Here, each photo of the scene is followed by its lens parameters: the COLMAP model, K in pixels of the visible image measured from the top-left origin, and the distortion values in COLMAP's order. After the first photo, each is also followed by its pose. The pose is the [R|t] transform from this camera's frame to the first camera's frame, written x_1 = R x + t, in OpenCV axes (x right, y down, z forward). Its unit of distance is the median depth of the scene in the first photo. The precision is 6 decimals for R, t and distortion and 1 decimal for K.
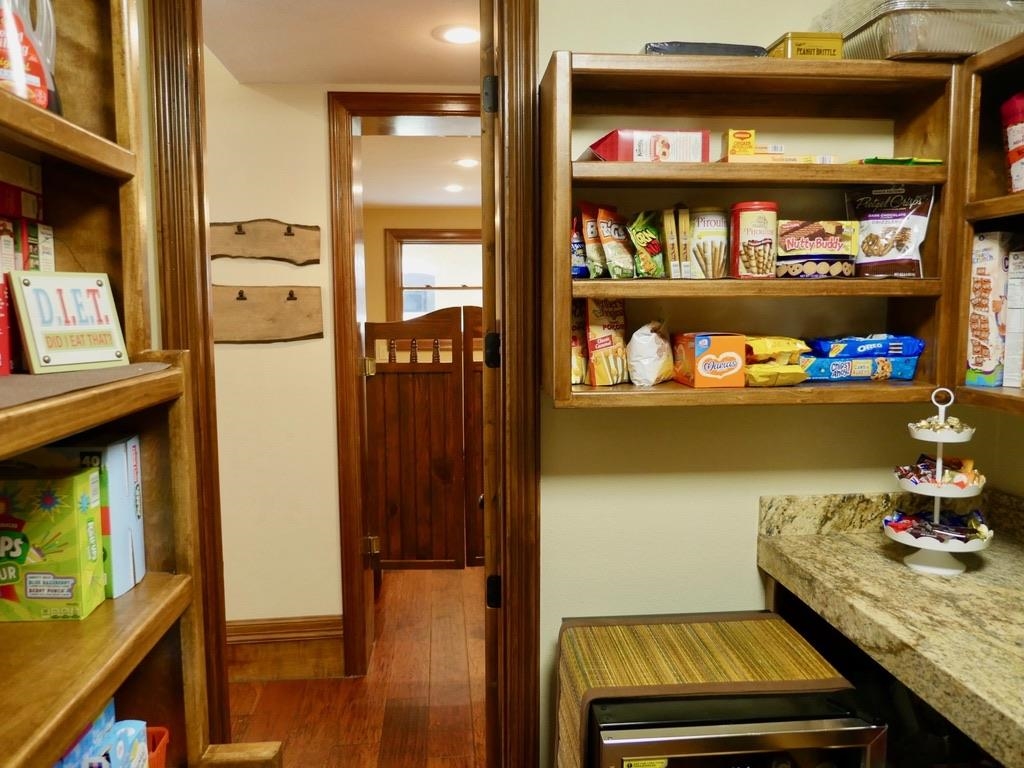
lens RADIAL K [[753.9, 0, 512.0], [0, 753.9, 384.0], [0, 0, 1]] dist [-0.025570, 0.002551]
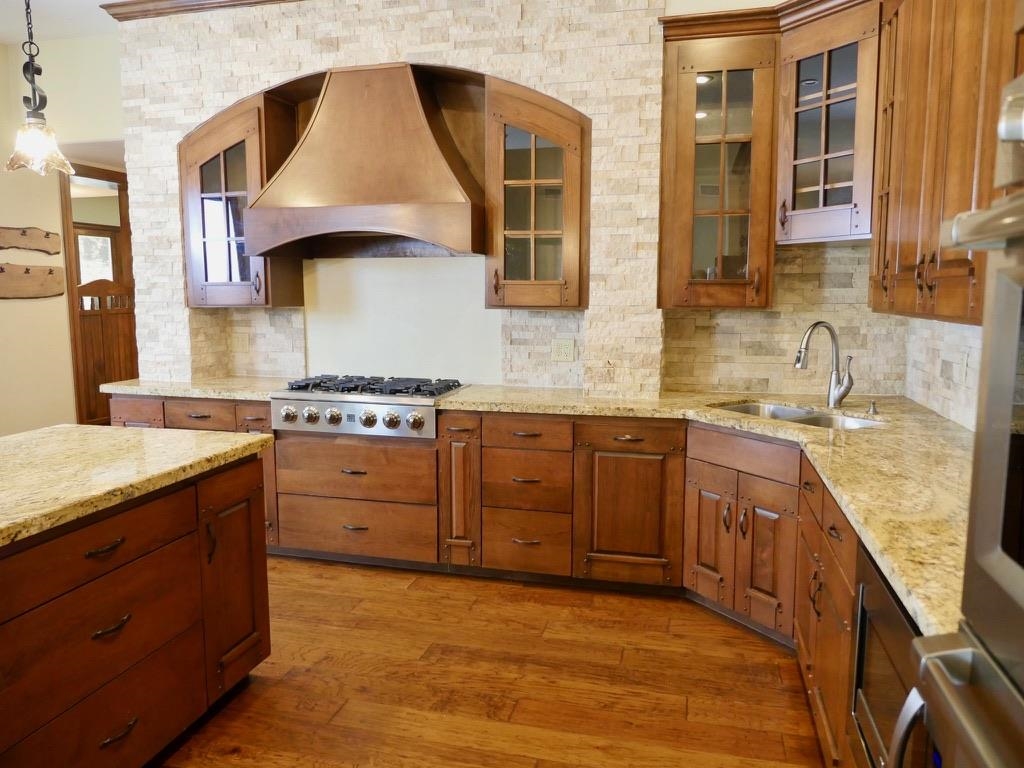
lens RADIAL K [[732.8, 0, 510.9], [0, 732.8, 392.0], [0, 0, 1]] dist [-0.027698, 0.002204]
pose [[0.316743, -0.122587, 0.940556, -1.601251], [0.090940, 0.990970, 0.098532, 0.096659], [-0.944142, 0.054325, 0.325031, -0.581869]]
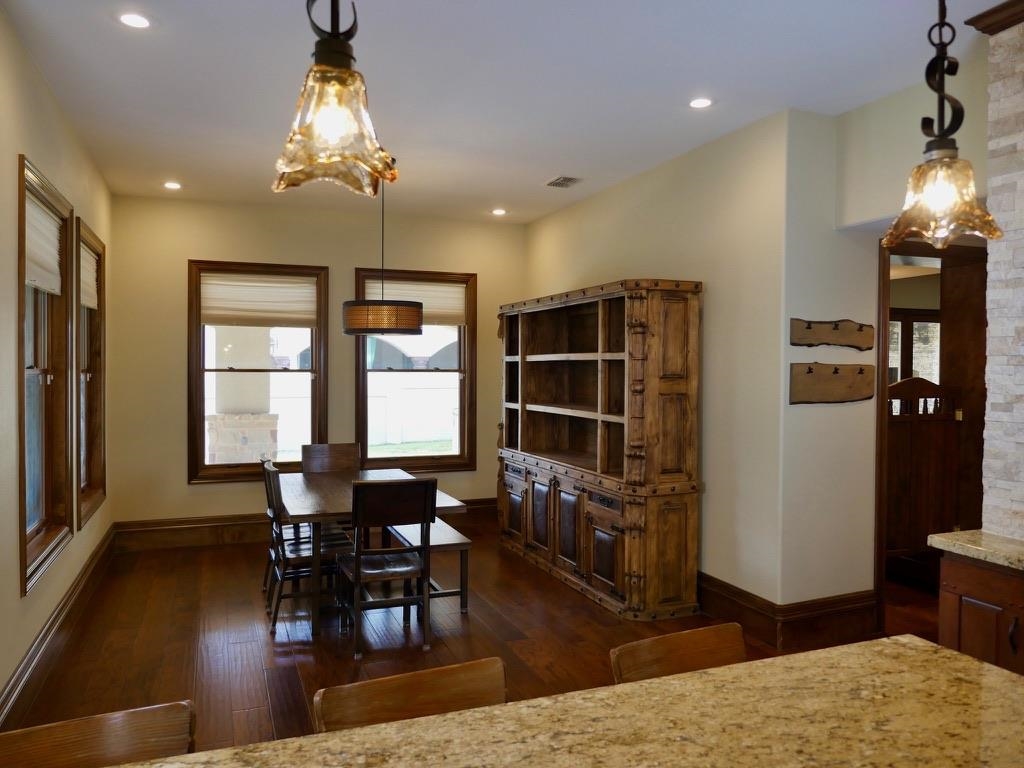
lens RADIAL K [[753.9, 0, 512.0], [0, 753.9, 384.0], [0, 0, 1]] dist [-0.025570, 0.002551]
pose [[0.956752, 0.002880, 0.290890, -1.388295], [0.020781, 0.996720, -0.078220, 0.010972], [-0.290161, 0.080882, 0.953554, -0.220672]]
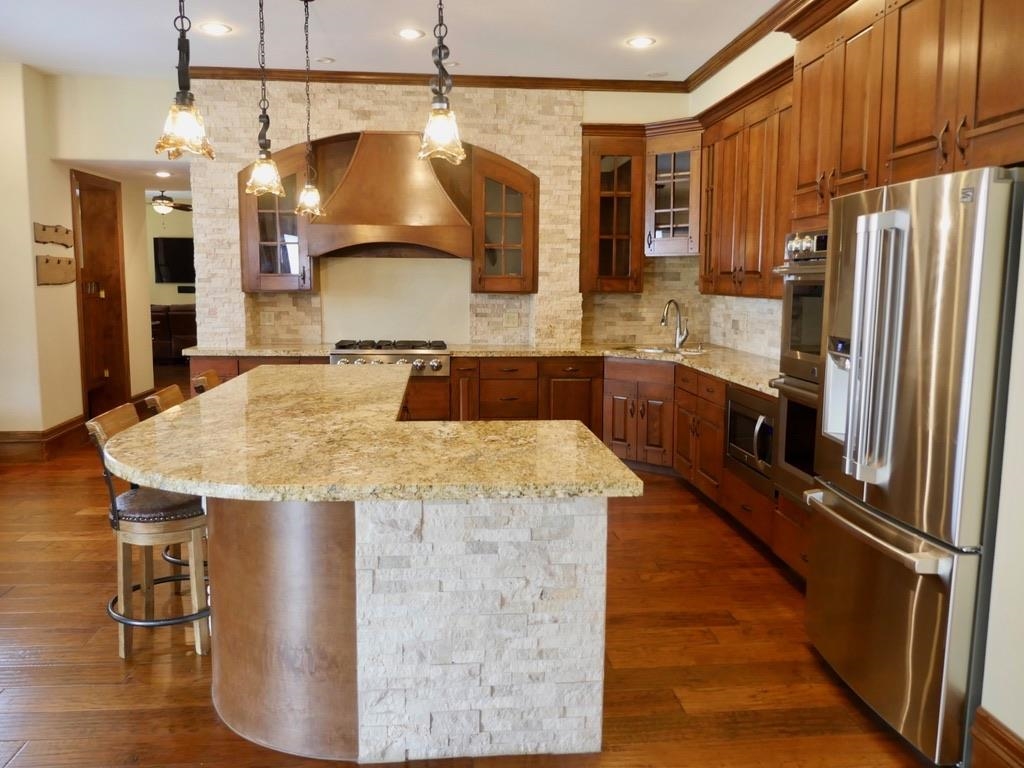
lens RADIAL K [[753.9, 0, 512.0], [0, 753.9, 384.0], [0, 0, 1]] dist [-0.025570, 0.002551]
pose [[-0.005490, -0.129643, 0.991546, -2.451033], [0.091122, 0.987370, 0.129601, 0.063755], [-0.995825, 0.091063, 0.006393, -0.237101]]
